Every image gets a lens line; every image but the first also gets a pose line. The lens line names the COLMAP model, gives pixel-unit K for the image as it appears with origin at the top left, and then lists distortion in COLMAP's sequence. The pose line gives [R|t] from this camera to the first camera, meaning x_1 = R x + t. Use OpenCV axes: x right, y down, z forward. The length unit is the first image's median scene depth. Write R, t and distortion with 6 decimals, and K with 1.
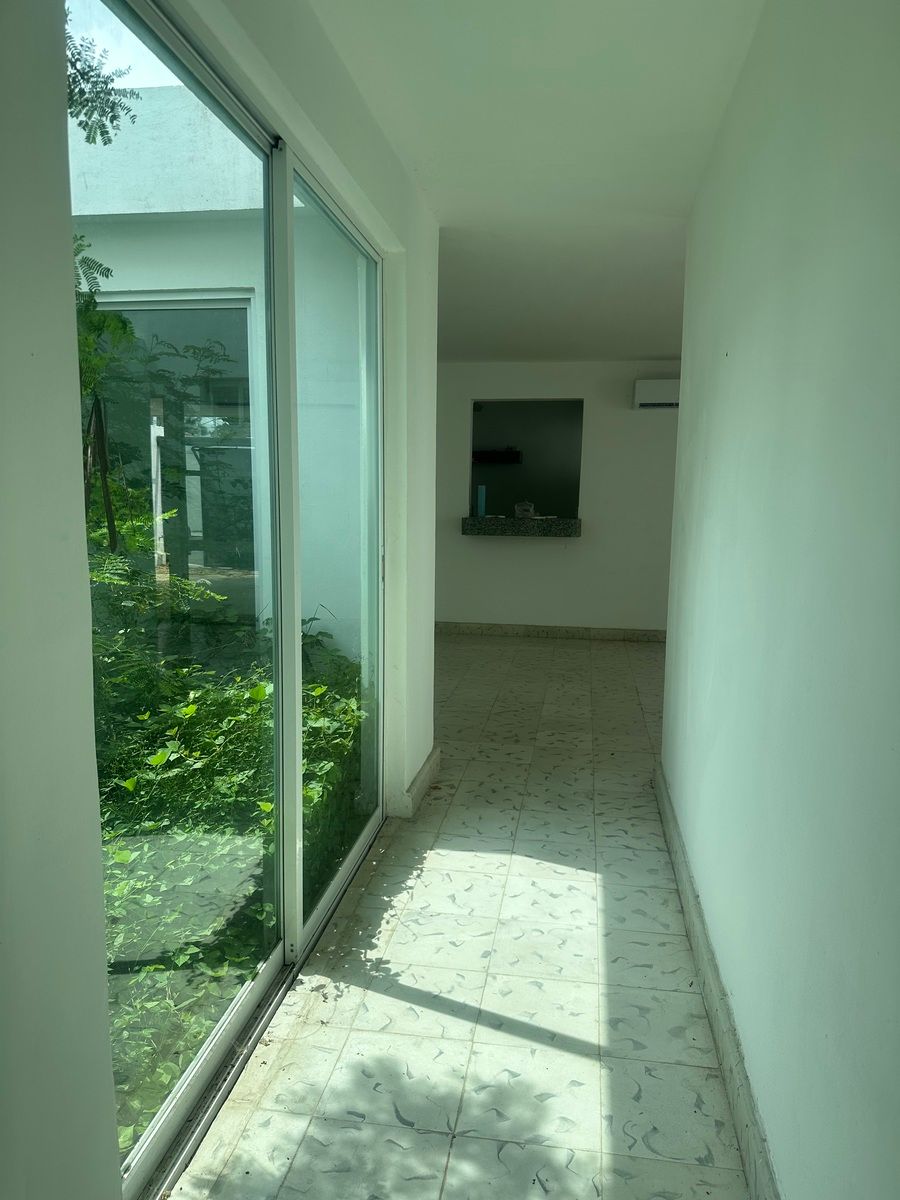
lens RADIAL K [[847.9, 0, 445.5], [0, 847.9, 597.6], [0, 0, 1]] dist [0.005437, -0.004210]
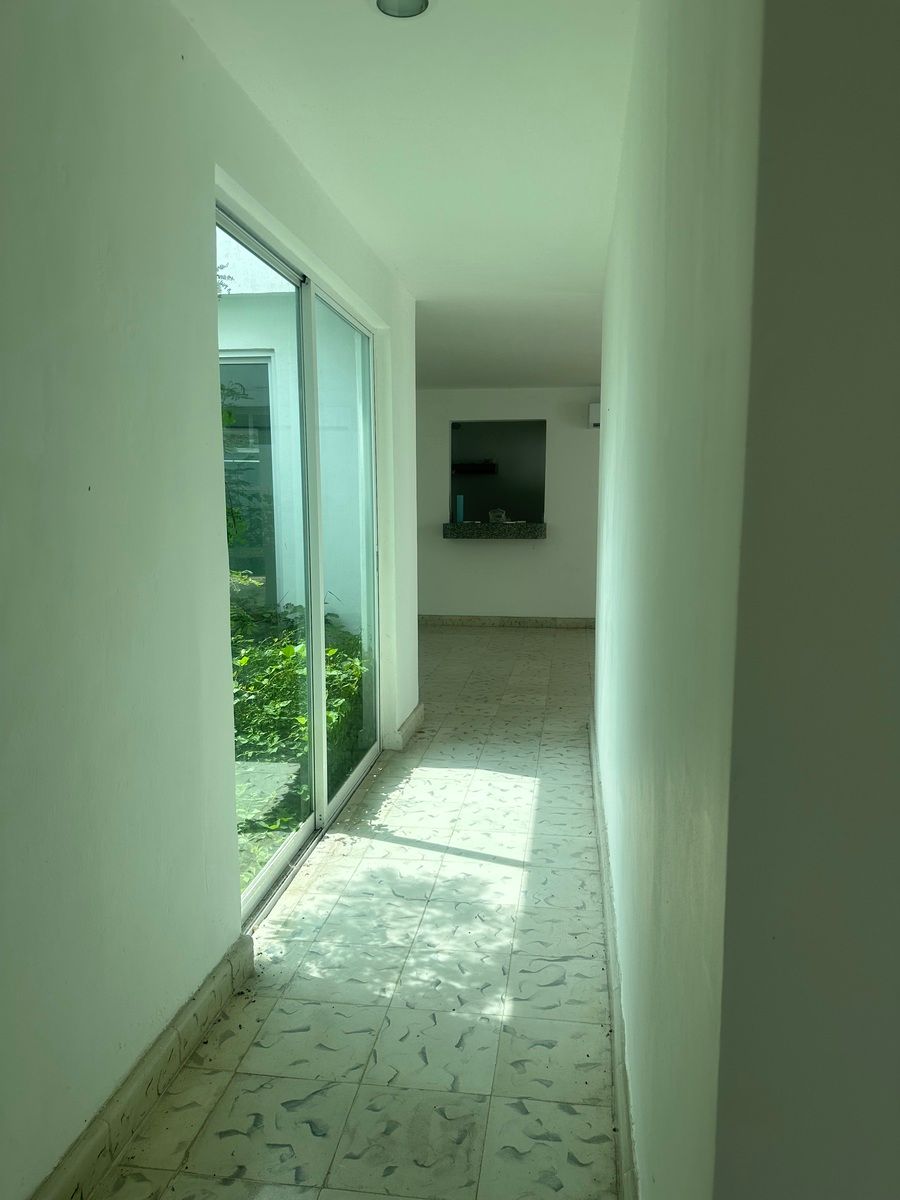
lens RADIAL K [[847.2, 0, 453.0], [0, 847.2, 595.3], [0, 0, 1]] dist [0.056158, -0.083802]
pose [[0.999643, -0.017349, 0.020332, 0.022211], [0.017559, 0.999793, -0.010240, 0.043777], [-0.020150, 0.010593, 0.999741, -0.430909]]
